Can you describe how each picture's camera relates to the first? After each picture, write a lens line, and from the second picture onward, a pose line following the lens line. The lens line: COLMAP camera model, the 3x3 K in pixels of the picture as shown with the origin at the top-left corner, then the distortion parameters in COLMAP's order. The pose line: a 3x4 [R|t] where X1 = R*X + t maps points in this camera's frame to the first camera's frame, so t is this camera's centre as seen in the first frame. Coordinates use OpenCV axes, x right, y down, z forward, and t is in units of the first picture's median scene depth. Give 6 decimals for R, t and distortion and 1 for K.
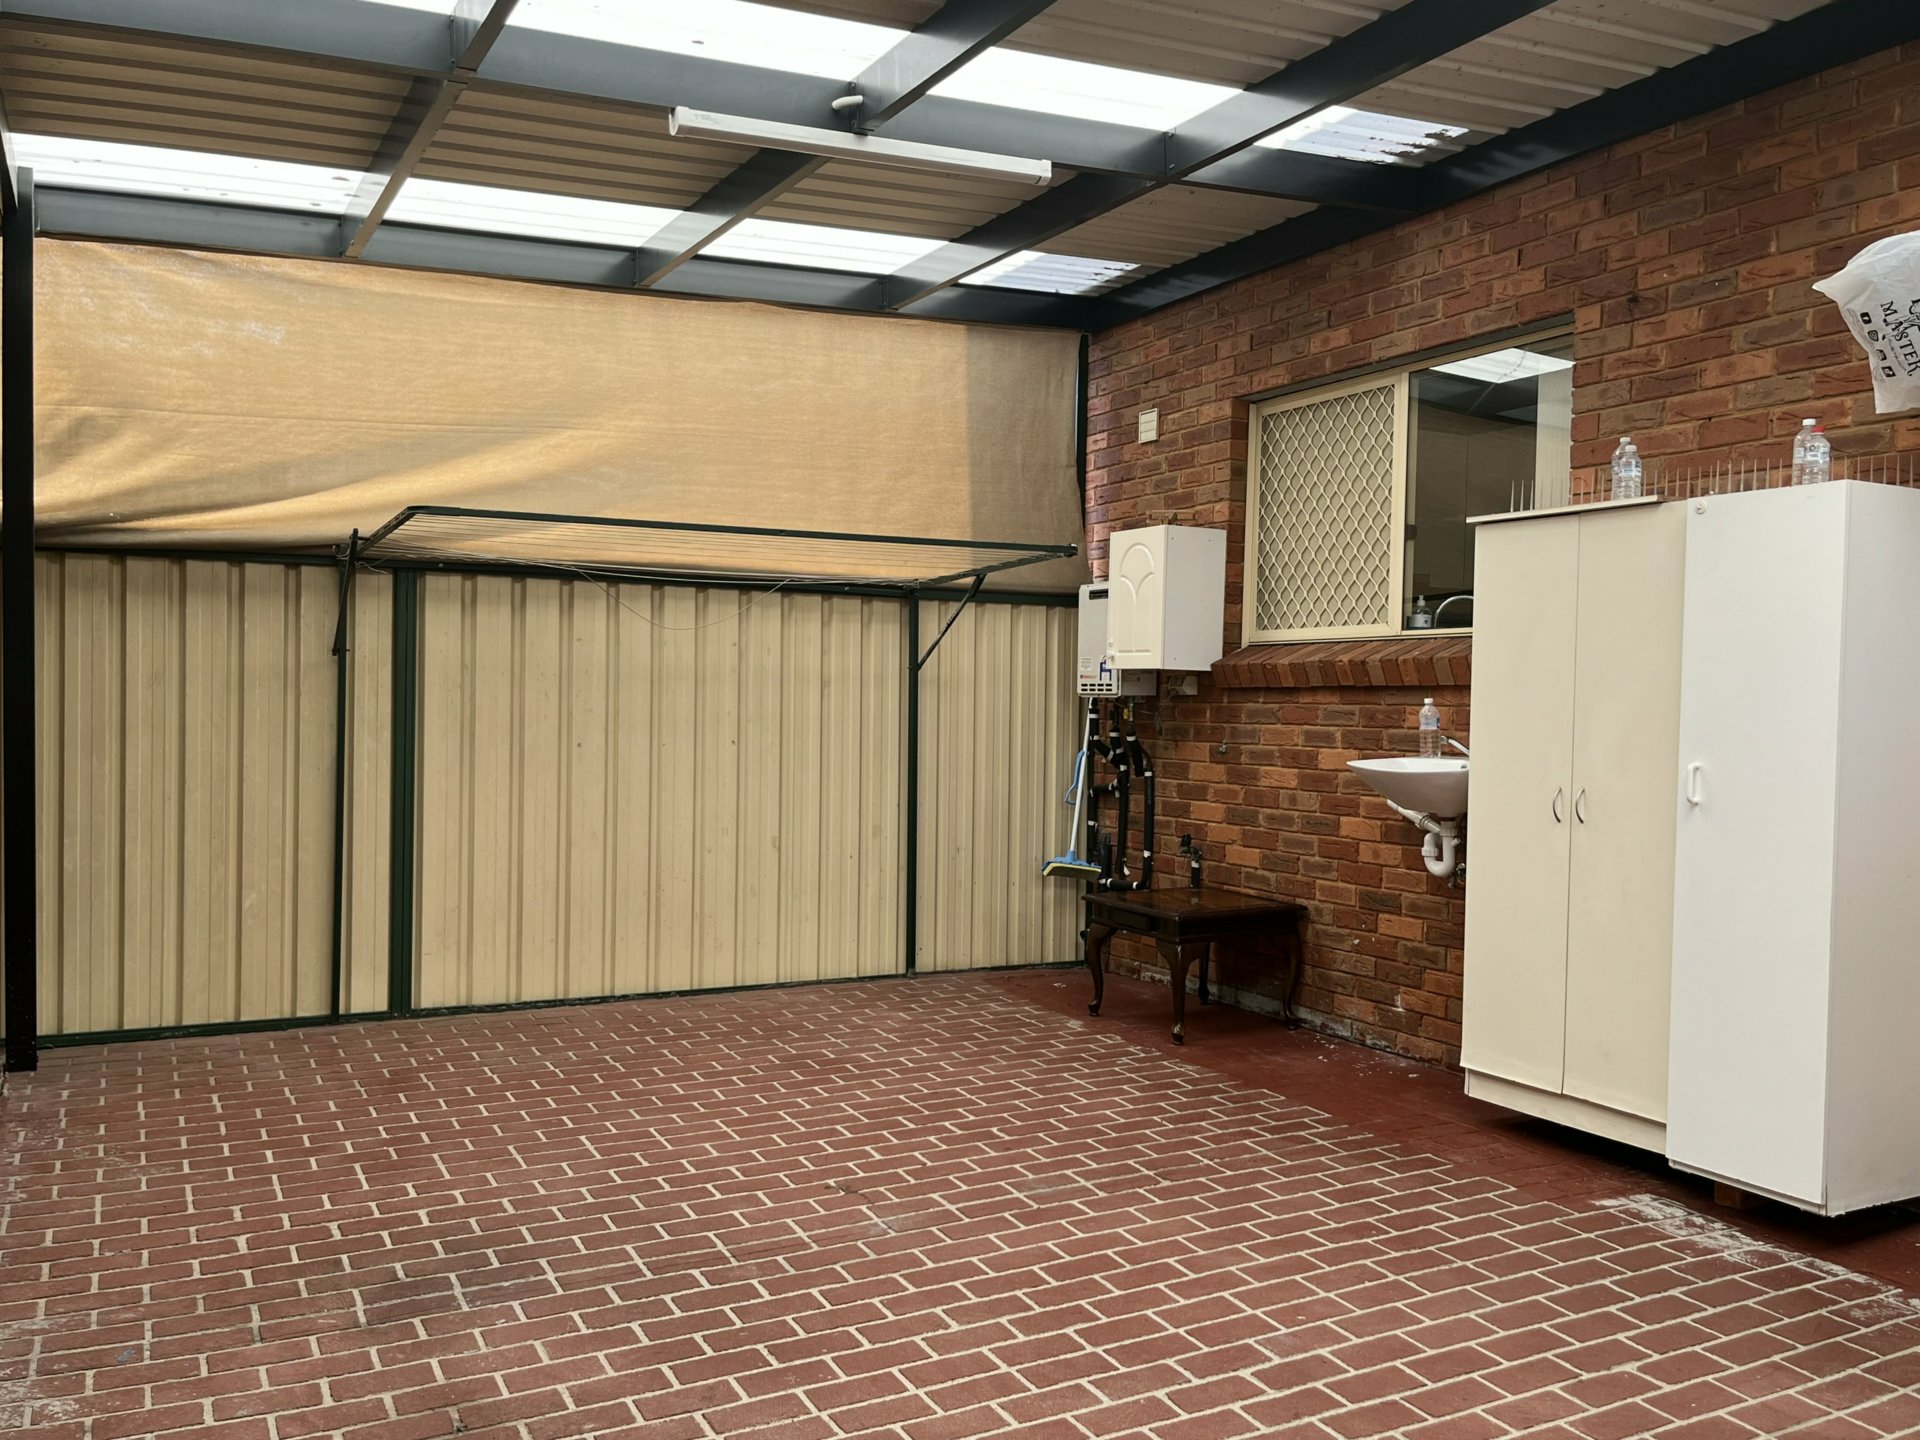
lens RADIAL K [[1596.0, 0, 960.0], [0, 1596.0, 720.0], [0, 0, 1]] dist [0.044908, -0.015143]
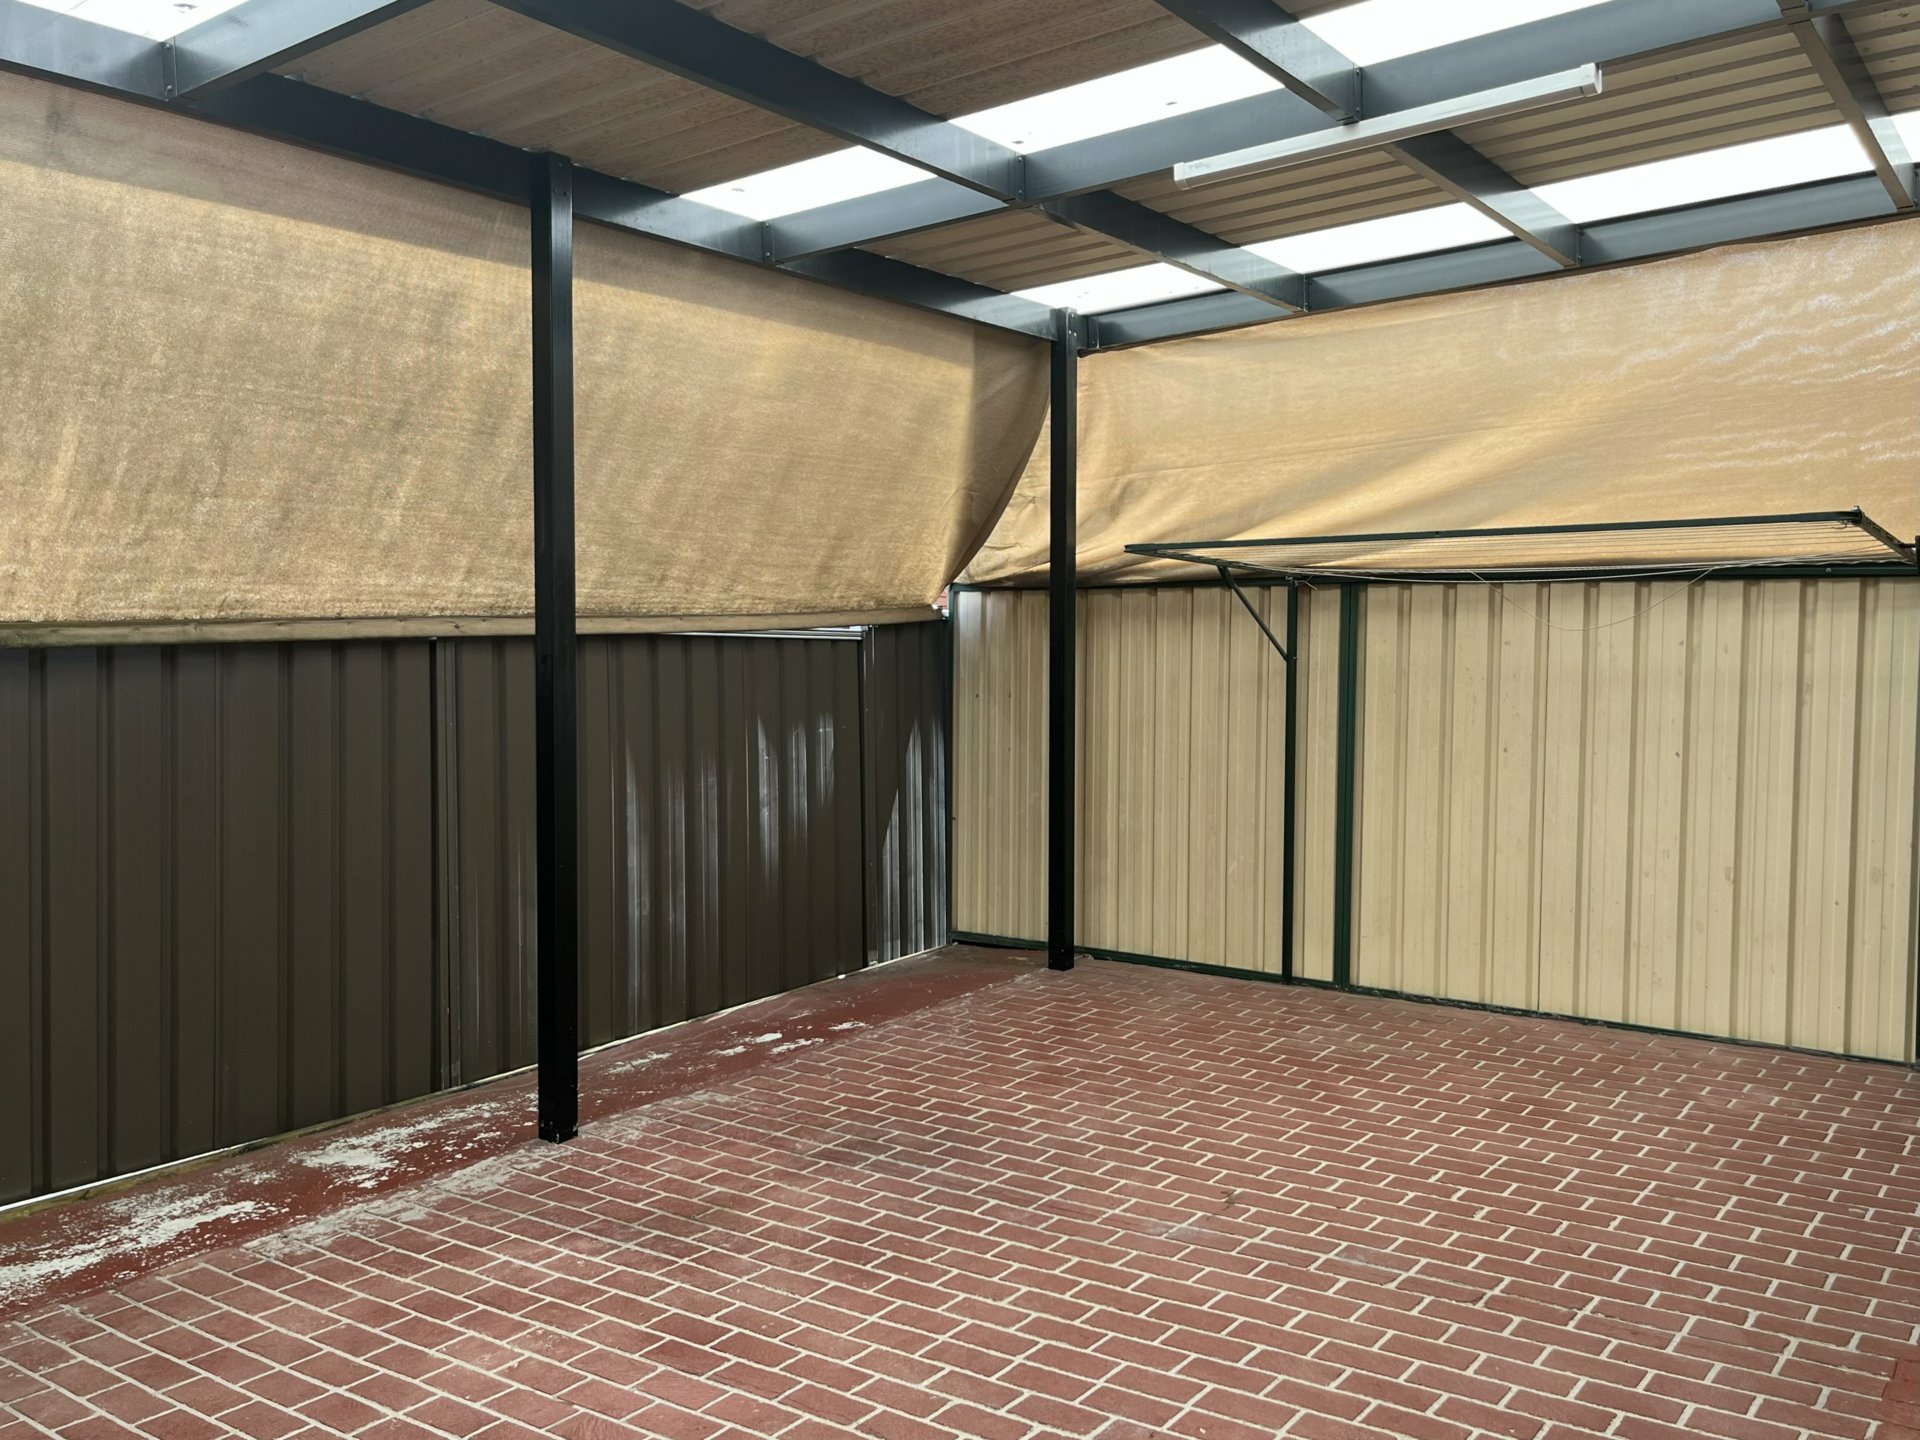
lens RADIAL K [[1596.0, 0, 960.0], [0, 1596.0, 720.0], [0, 0, 1]] dist [0.044908, -0.015143]
pose [[0.468678, 0.025769, -0.882993, 0.673754], [-0.016652, 0.999655, 0.020335, -0.024754], [0.883212, 0.005173, 0.468945, 0.341472]]
